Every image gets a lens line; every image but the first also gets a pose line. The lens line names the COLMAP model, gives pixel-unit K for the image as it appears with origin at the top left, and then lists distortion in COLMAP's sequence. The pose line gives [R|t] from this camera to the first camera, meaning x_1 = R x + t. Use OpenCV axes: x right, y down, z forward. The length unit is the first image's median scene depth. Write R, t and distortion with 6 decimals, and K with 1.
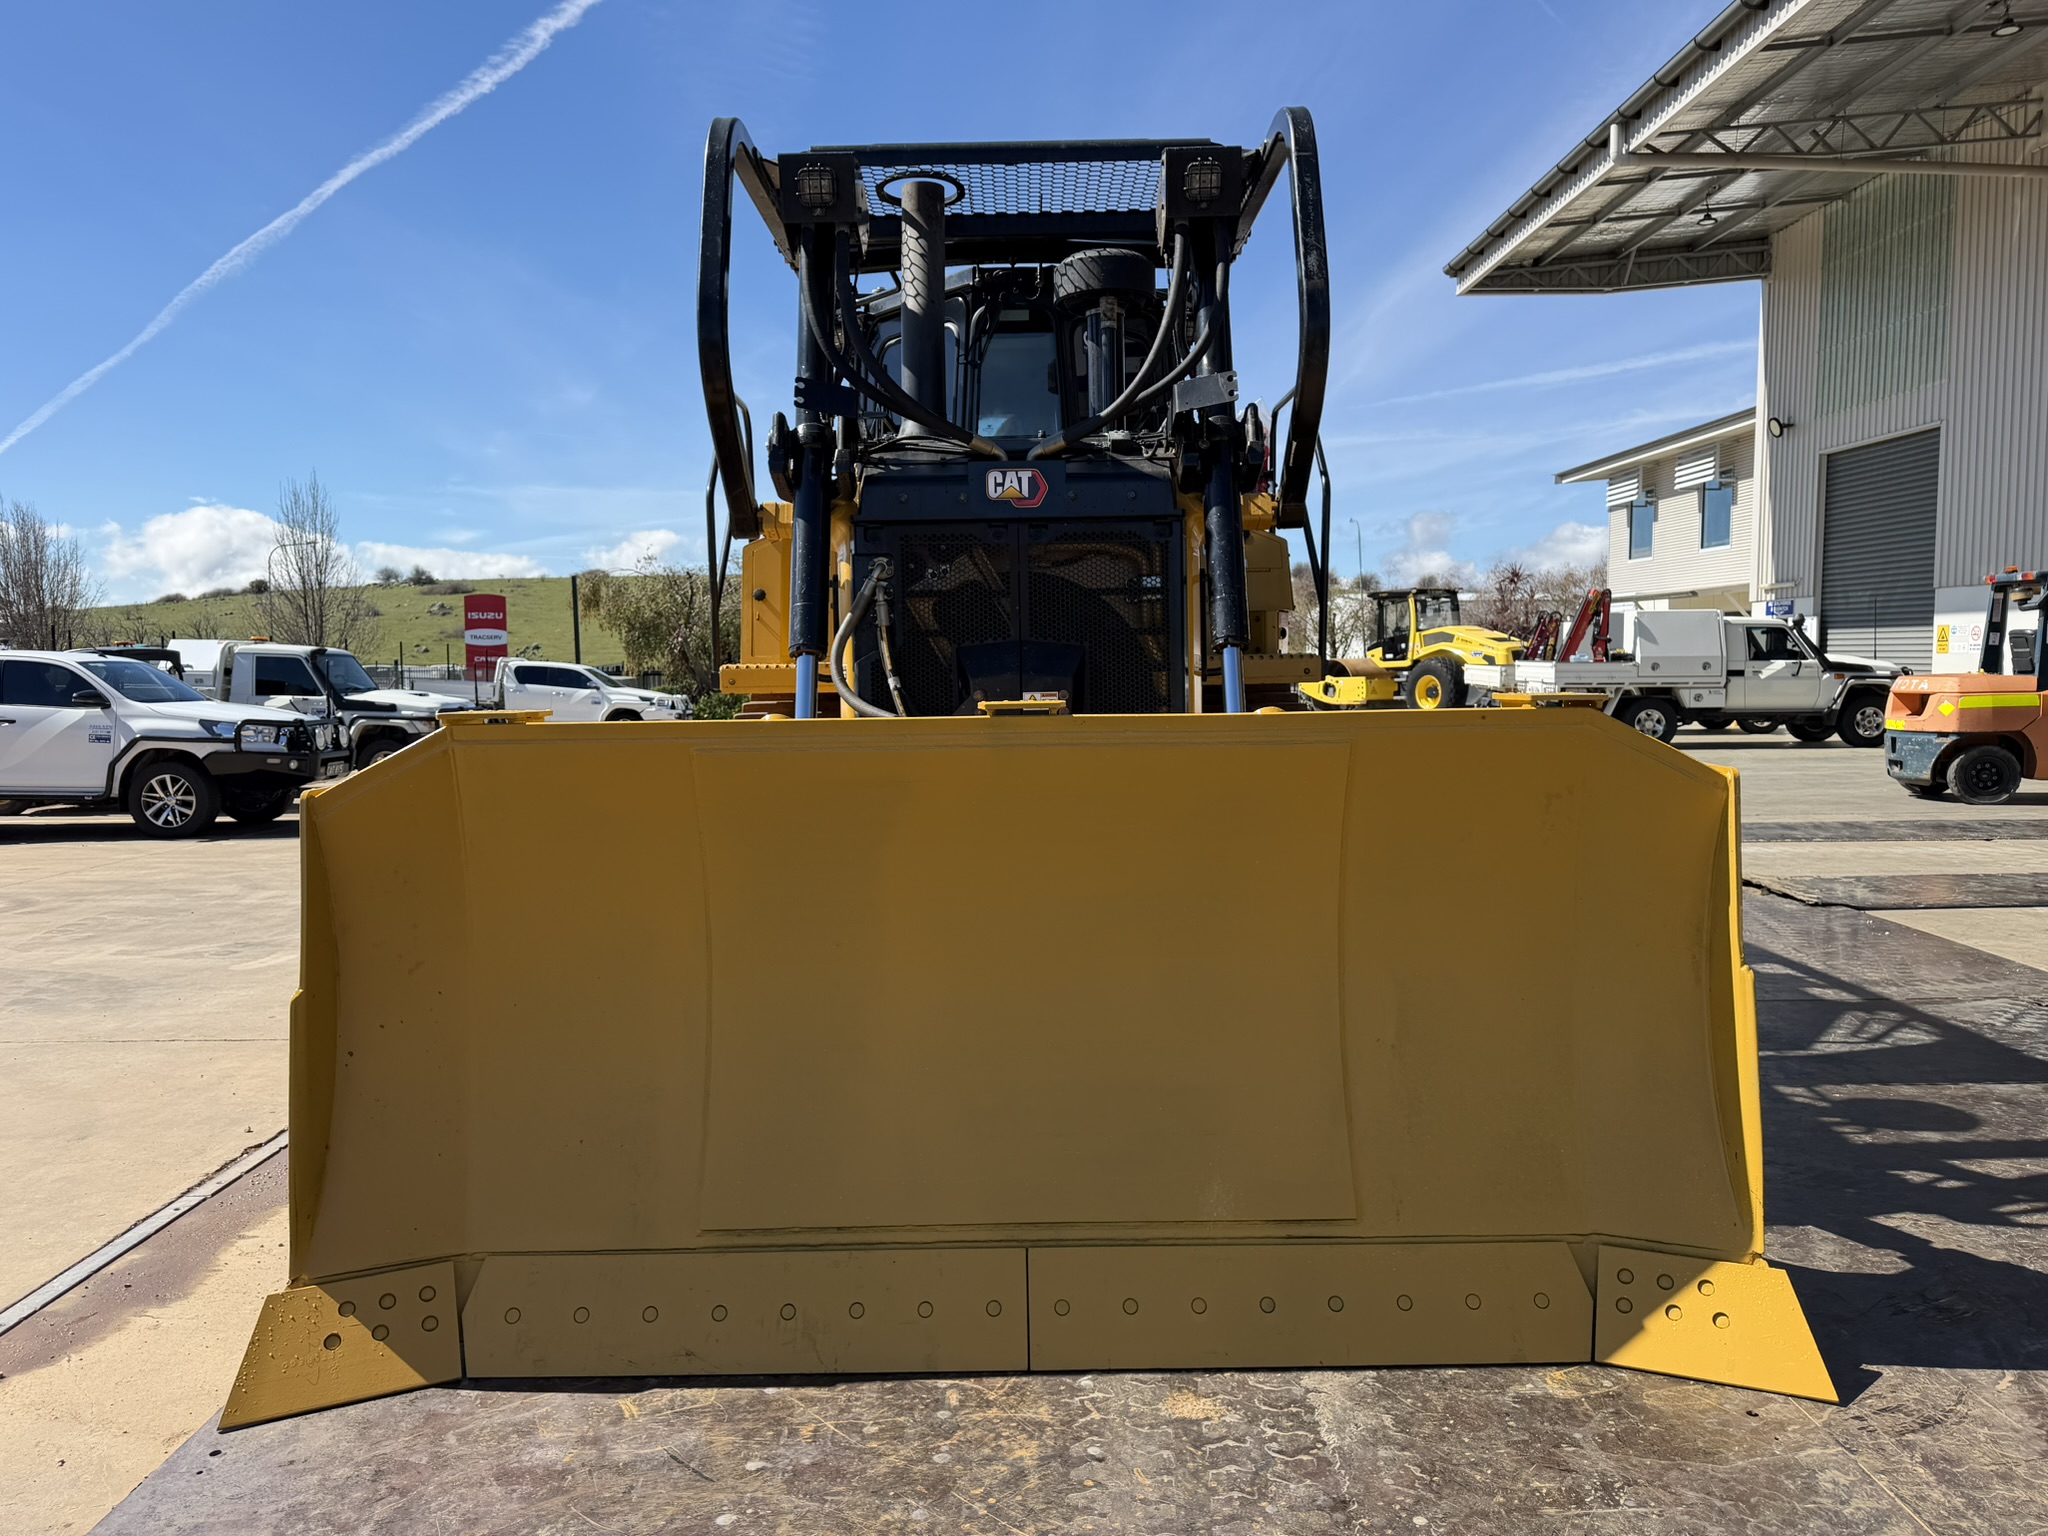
lens RADIAL K [[1427.1, 0, 1024.0], [0, 1427.1, 768.0], [0, 0, 1]] dist [0.002016, -0.000347]
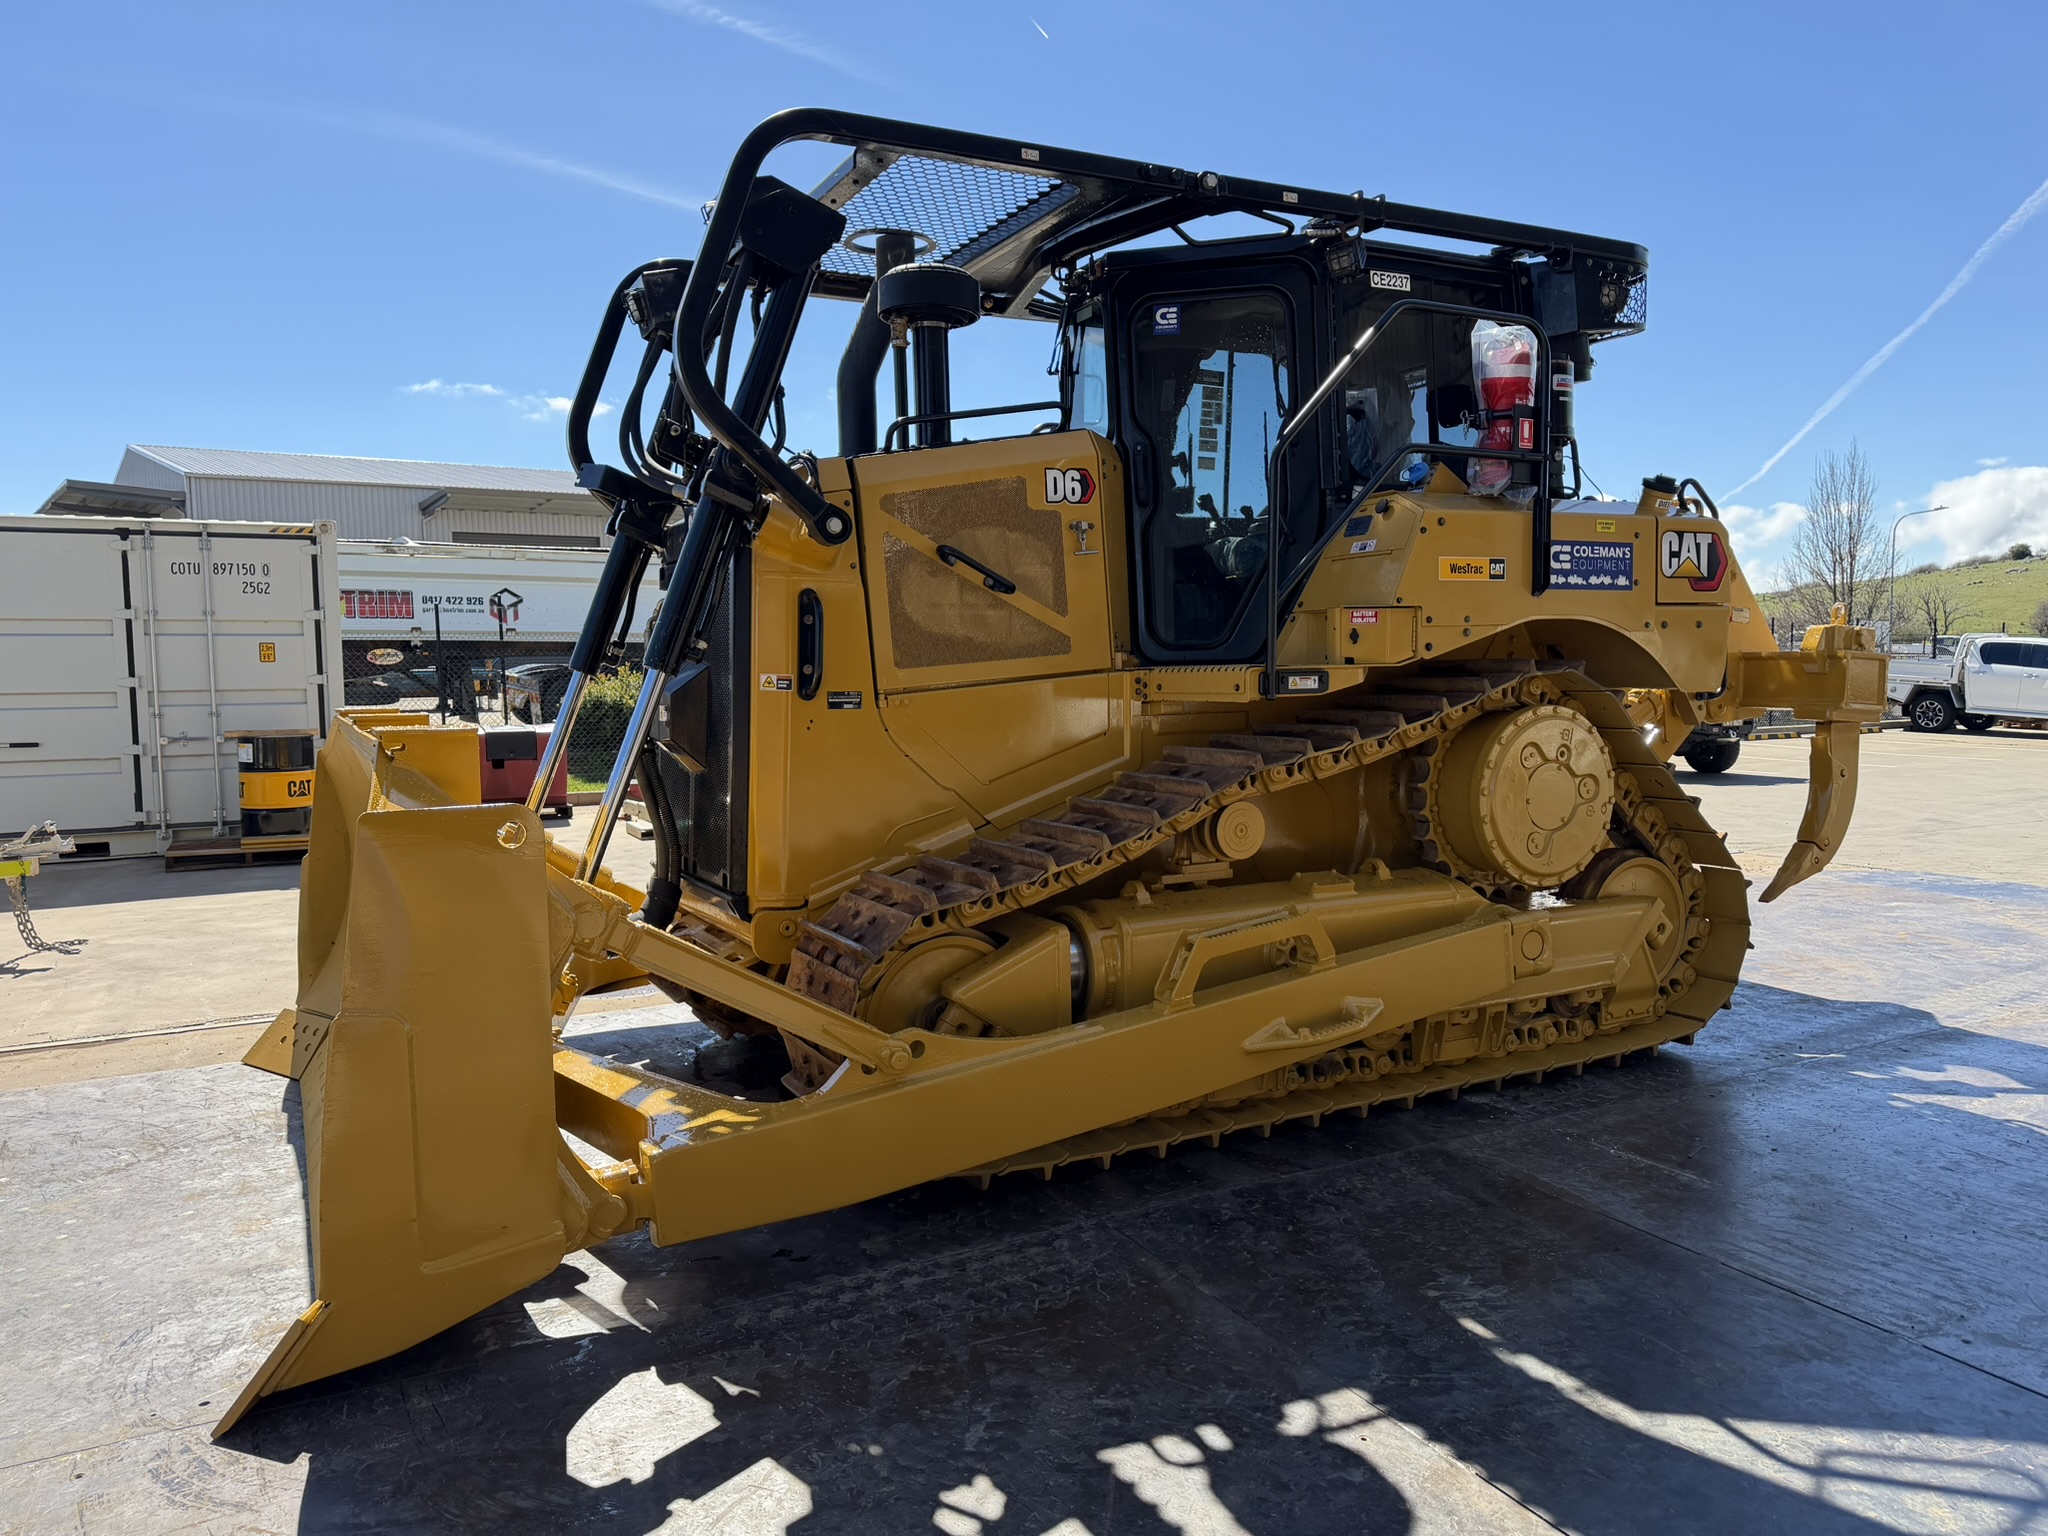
lens RADIAL K [[1438.7, 0, 1024.0], [0, 1438.7, 768.0], [0, 0, 1]] dist [0.042925, -0.043050]
pose [[0.456156, 0.066979, -0.887375, 0.986322], [-0.051826, 0.997471, 0.048648, -0.059179], [0.888389, 0.023798, 0.458474, 0.594815]]
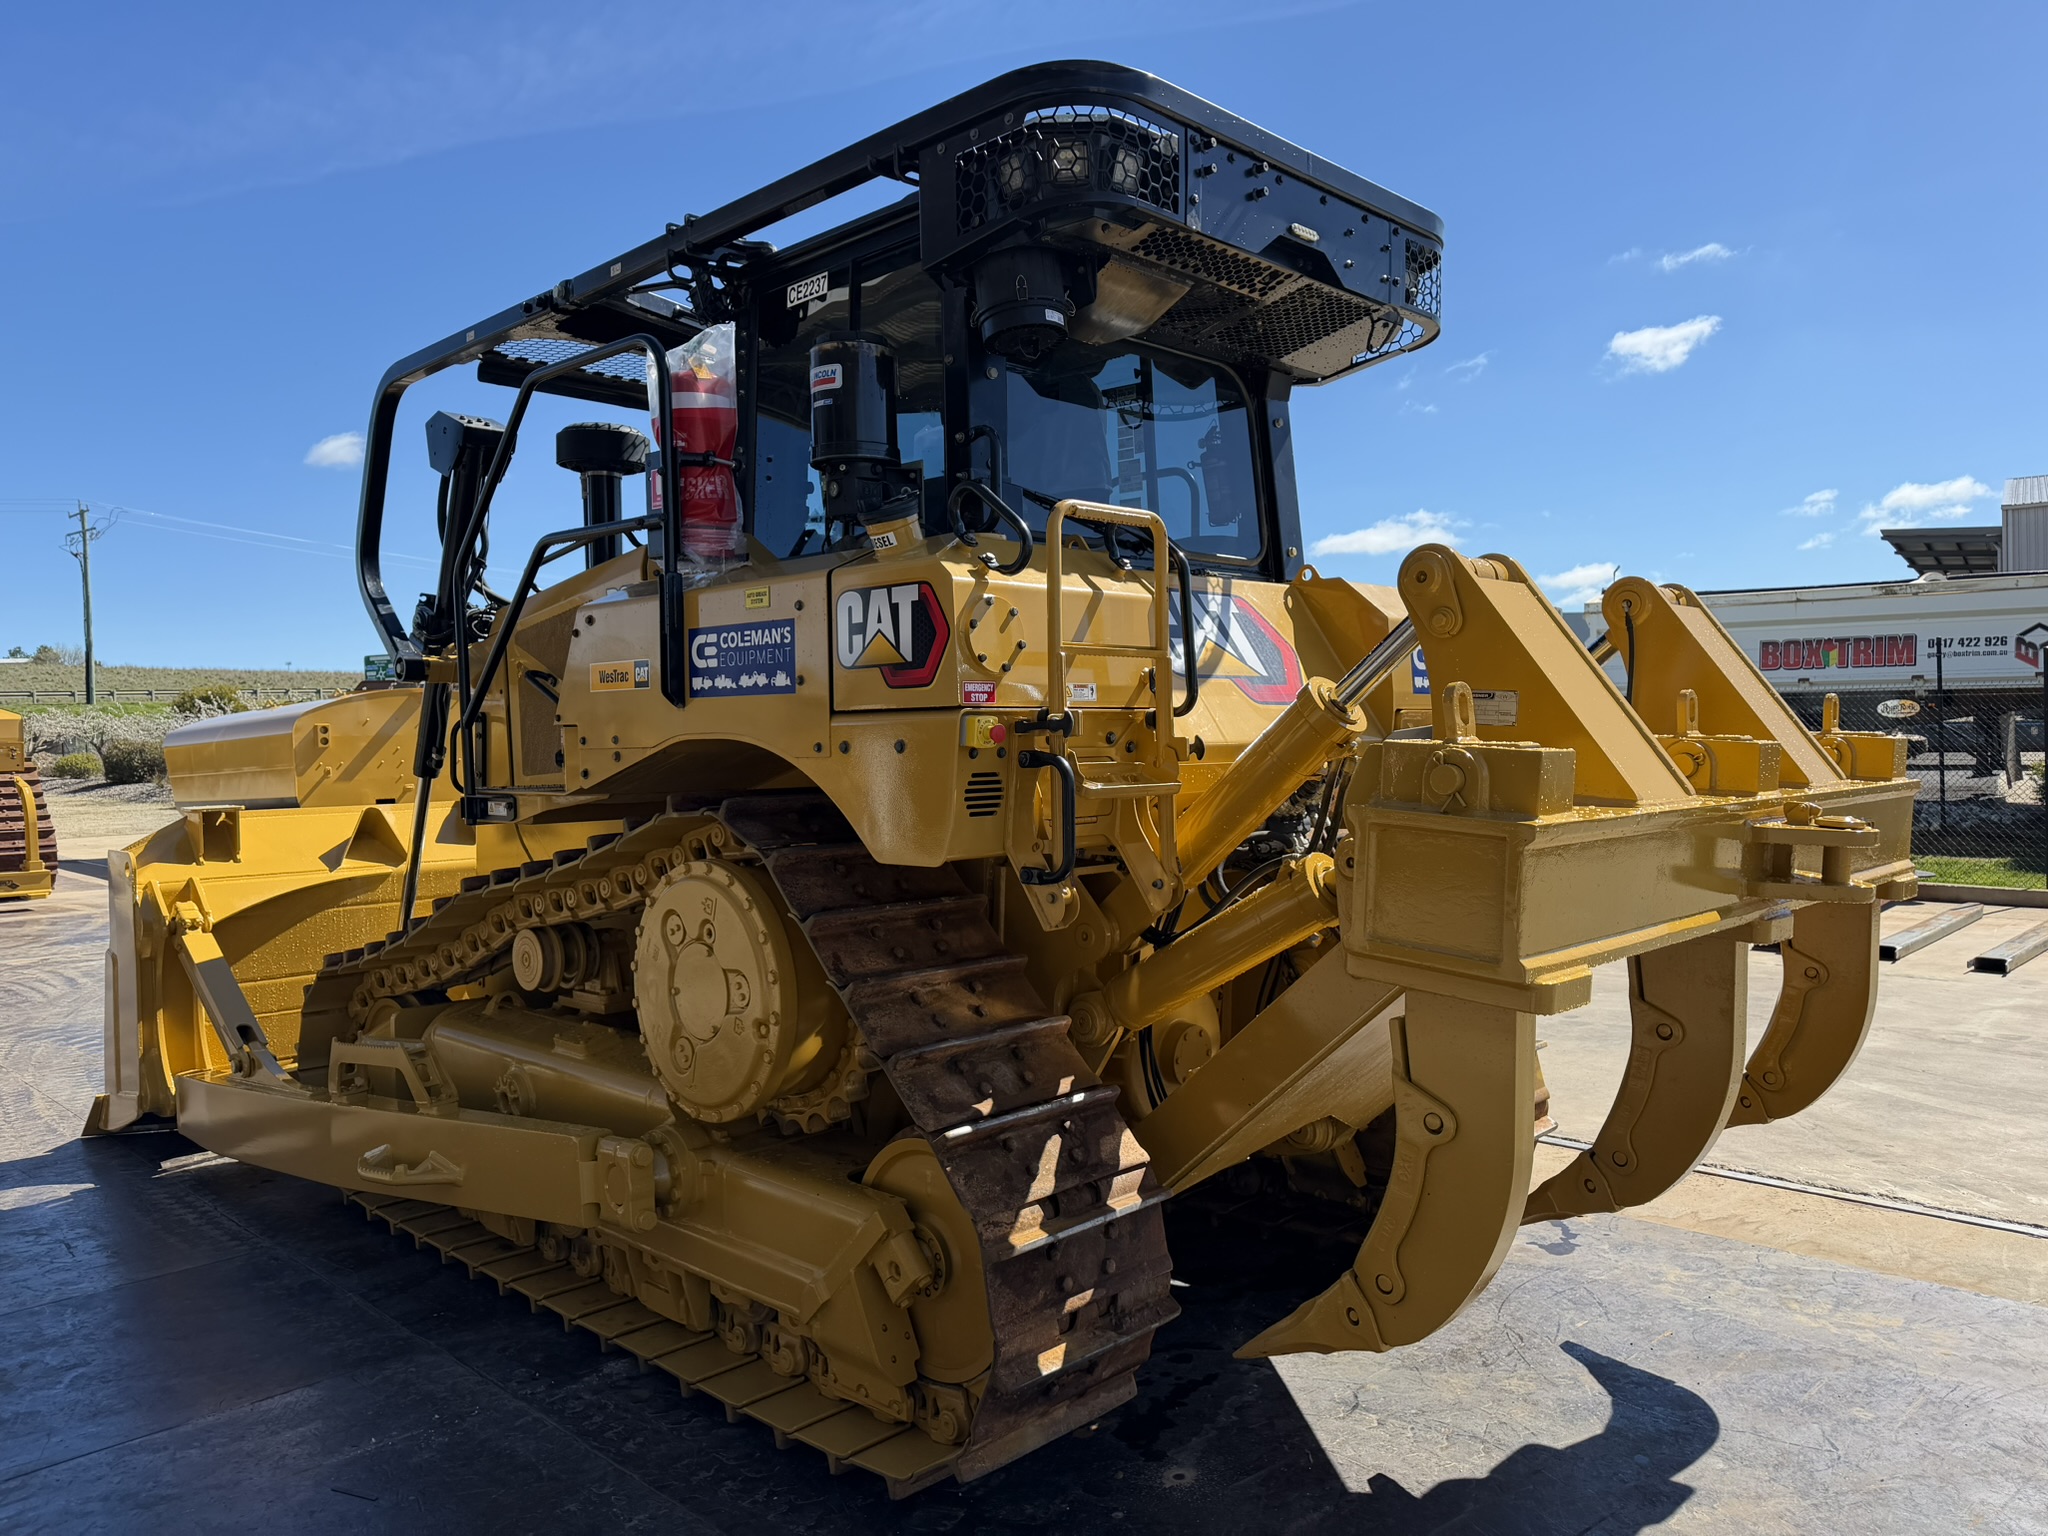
lens RADIAL K [[1421.8, 0, 1024.0], [0, 1421.8, 768.0], [0, 0, 1]] dist [0.046620, -0.003128]
pose [[-0.699958, 0.038871, -0.713126, 0.659385], [-0.028473, 0.996205, 0.082248, -0.174525], [0.713617, 0.077875, -0.696195, 1.910858]]
